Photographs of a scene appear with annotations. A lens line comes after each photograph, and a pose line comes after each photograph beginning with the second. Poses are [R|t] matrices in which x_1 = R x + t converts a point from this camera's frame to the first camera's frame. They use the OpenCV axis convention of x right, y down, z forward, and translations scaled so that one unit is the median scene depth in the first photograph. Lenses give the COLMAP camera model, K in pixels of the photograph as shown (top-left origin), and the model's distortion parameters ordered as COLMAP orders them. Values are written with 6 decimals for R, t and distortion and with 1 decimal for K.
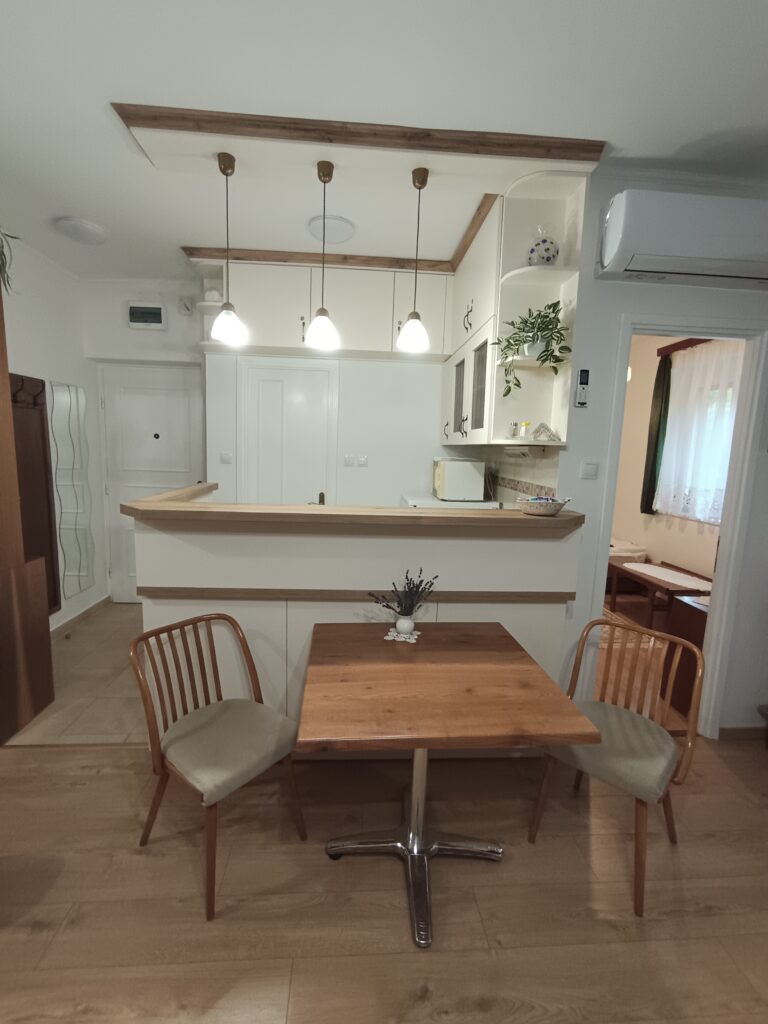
lens RADIAL K [[461.6, 0, 377.6], [0, 461.6, 509.8], [0, 0, 1]] dist [-0.034095, 0.022864]
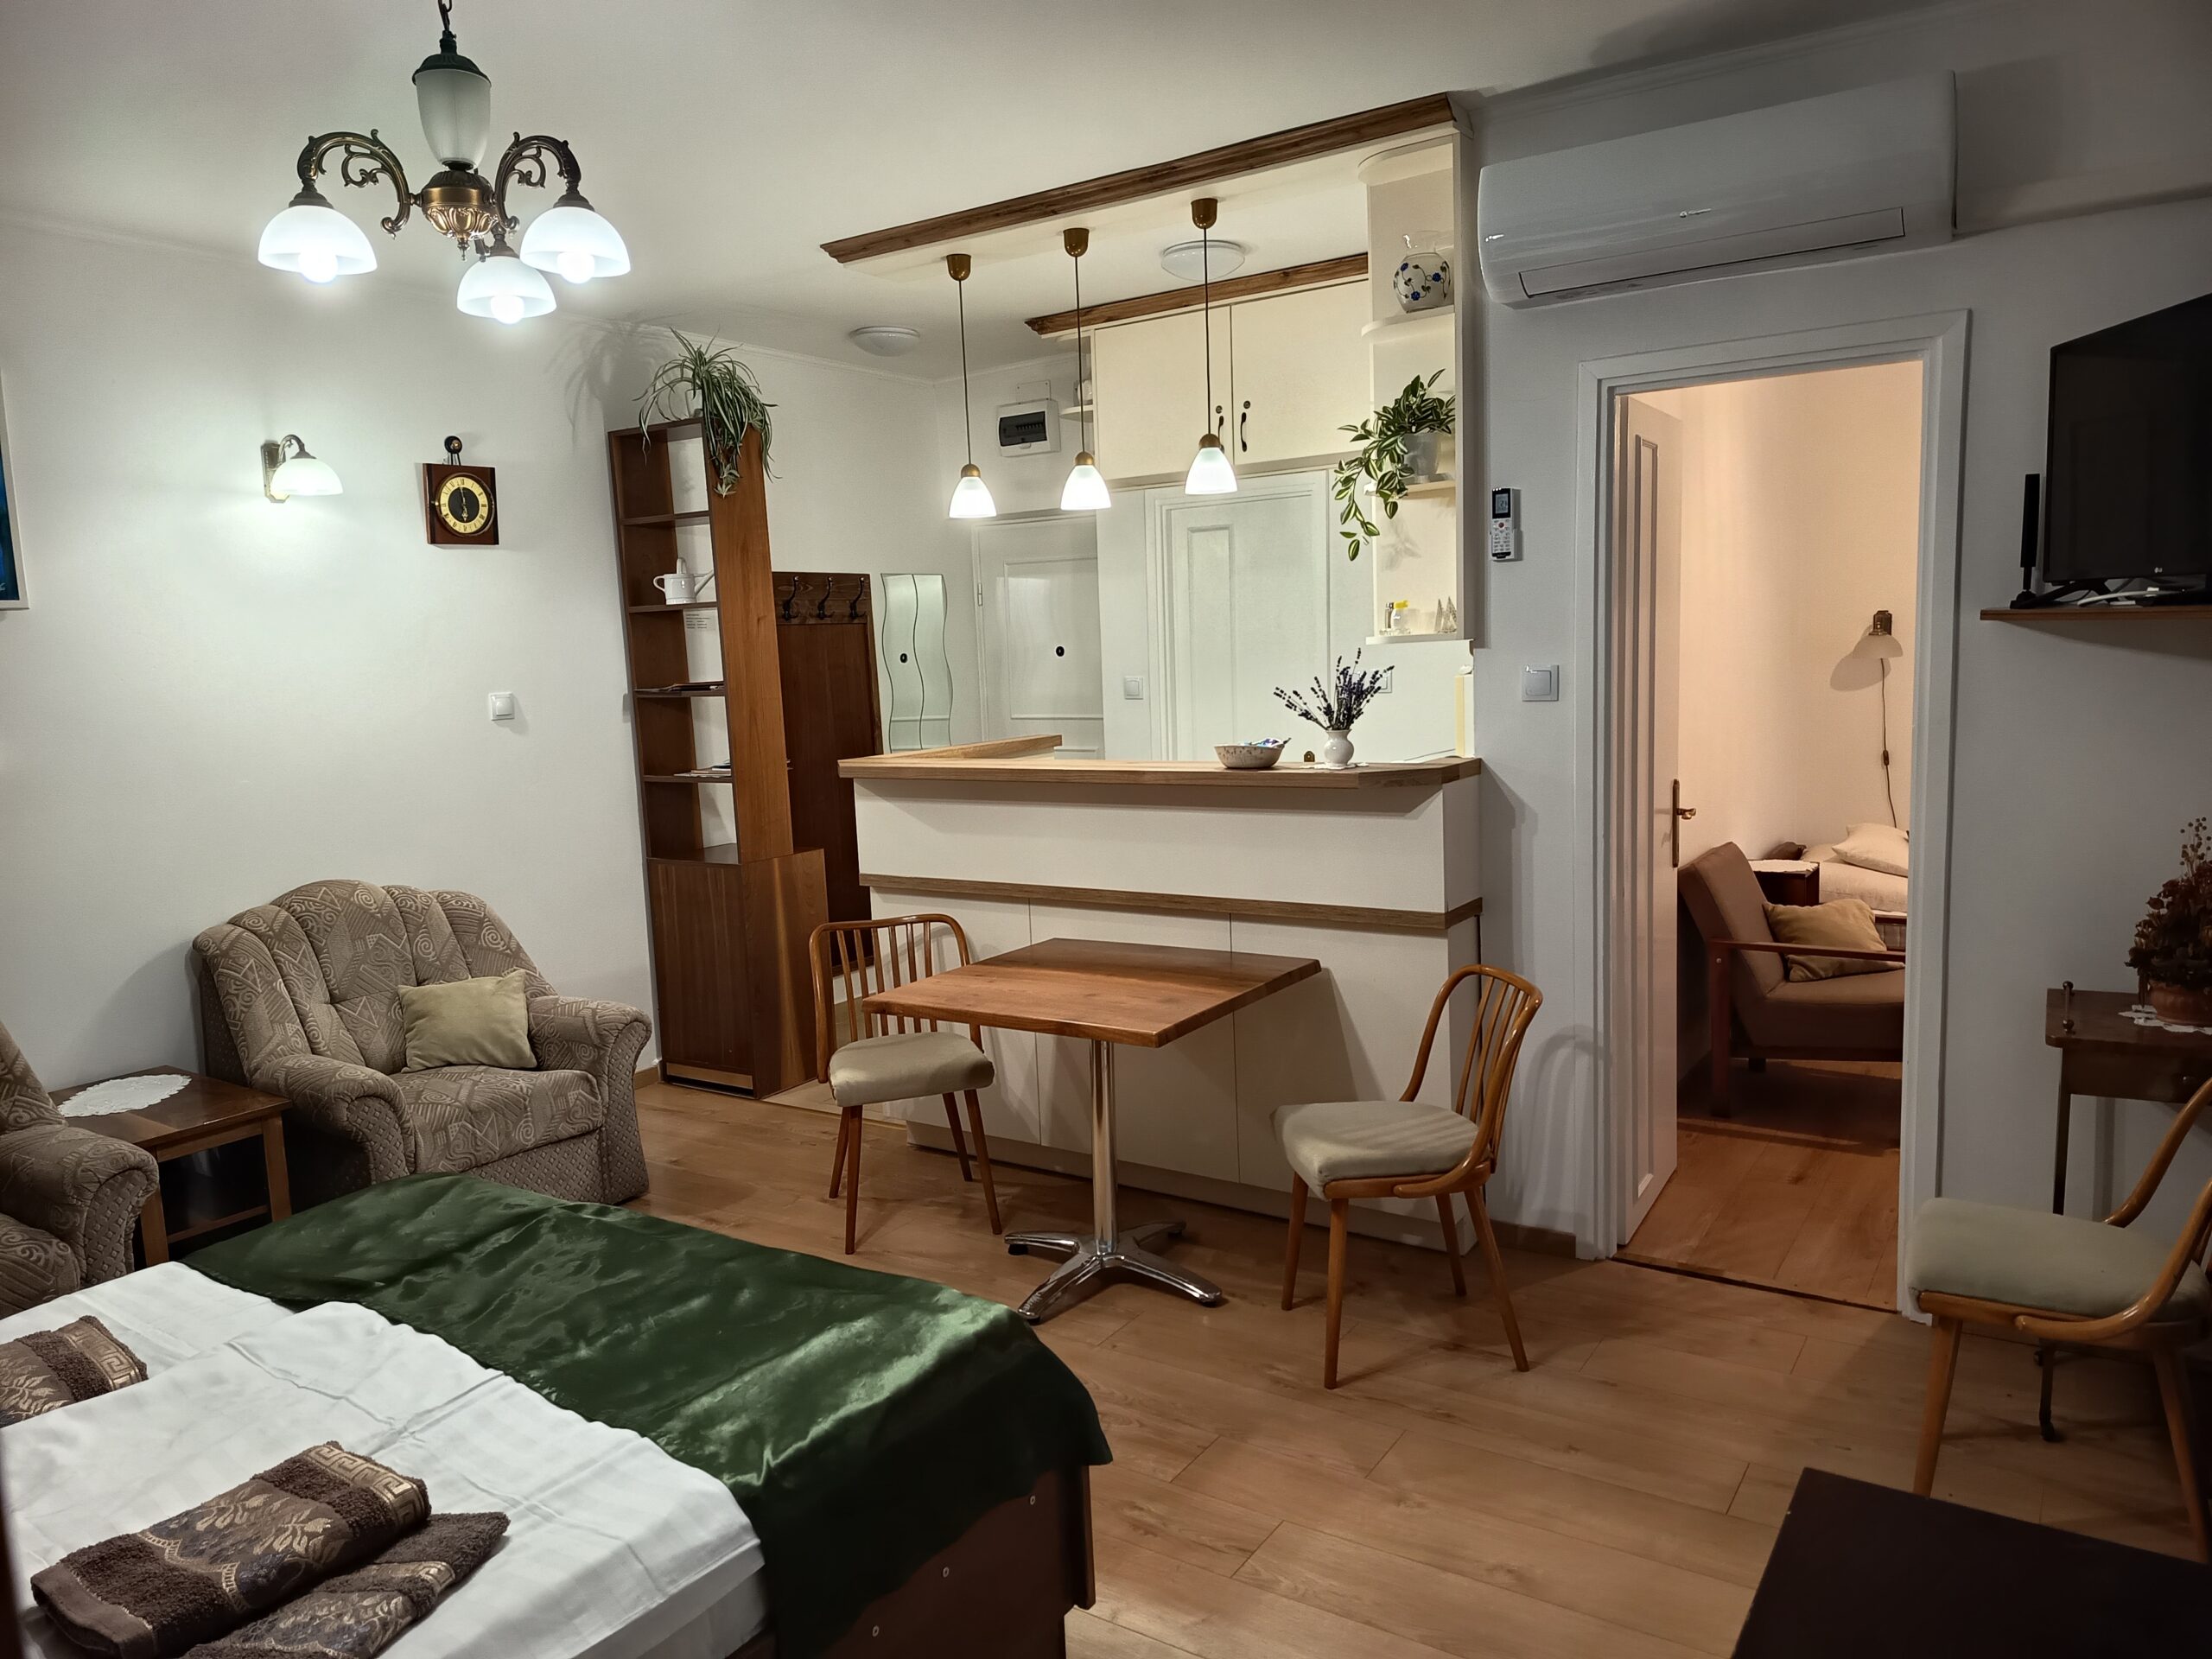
lens RADIAL K [[1520.5, 0, 1086.5], [0, 1520.5, 834.0], [0, 0, 1]] dist [0.092393, -0.120817]
pose [[0.788445, 0.011600, -0.614996, 1.203480], [-0.016054, 0.999870, -0.001723, 0.097200], [0.614896, 0.011232, 0.788528, -0.673221]]
